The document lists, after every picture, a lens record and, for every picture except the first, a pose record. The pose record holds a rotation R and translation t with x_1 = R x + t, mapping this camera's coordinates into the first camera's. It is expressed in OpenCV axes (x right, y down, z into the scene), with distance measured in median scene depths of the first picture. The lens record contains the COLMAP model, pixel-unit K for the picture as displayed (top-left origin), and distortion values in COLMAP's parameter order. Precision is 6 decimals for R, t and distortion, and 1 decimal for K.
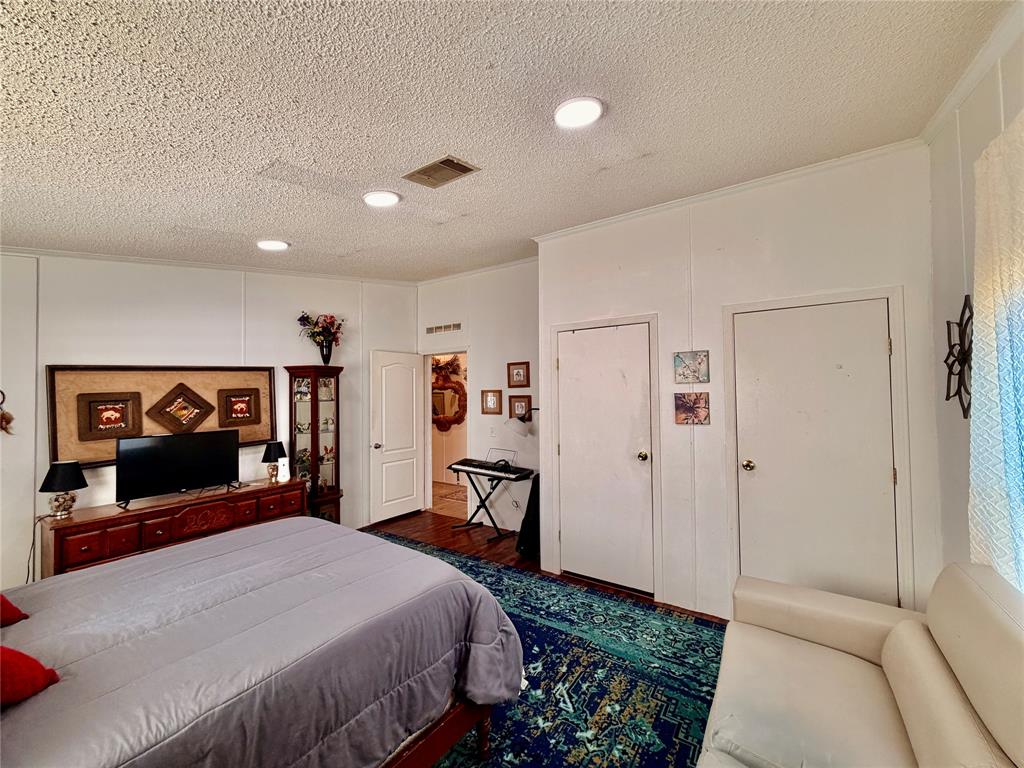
lens RADIAL K [[407.4, 0, 514.6], [0, 407.4, 384.9], [0, 0, 1]] dist [0.000354, 0.000200]
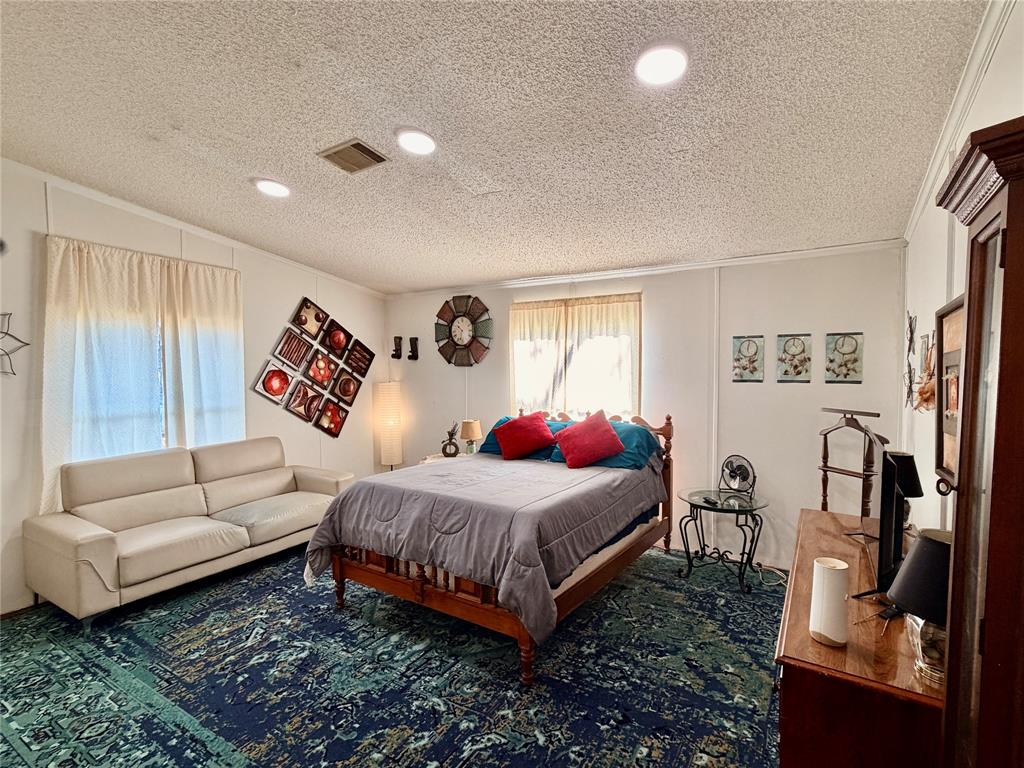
lens RADIAL K [[510.9, 0, 512.0], [0, 510.9, 384.0], [0, 0, 1]] dist [0.000267, 0.000190]
pose [[-0.999750, 0.012722, -0.018373, -0.535116], [0.012194, 0.999518, 0.028558, 0.038261], [0.018728, 0.028327, -0.999423, 2.248034]]
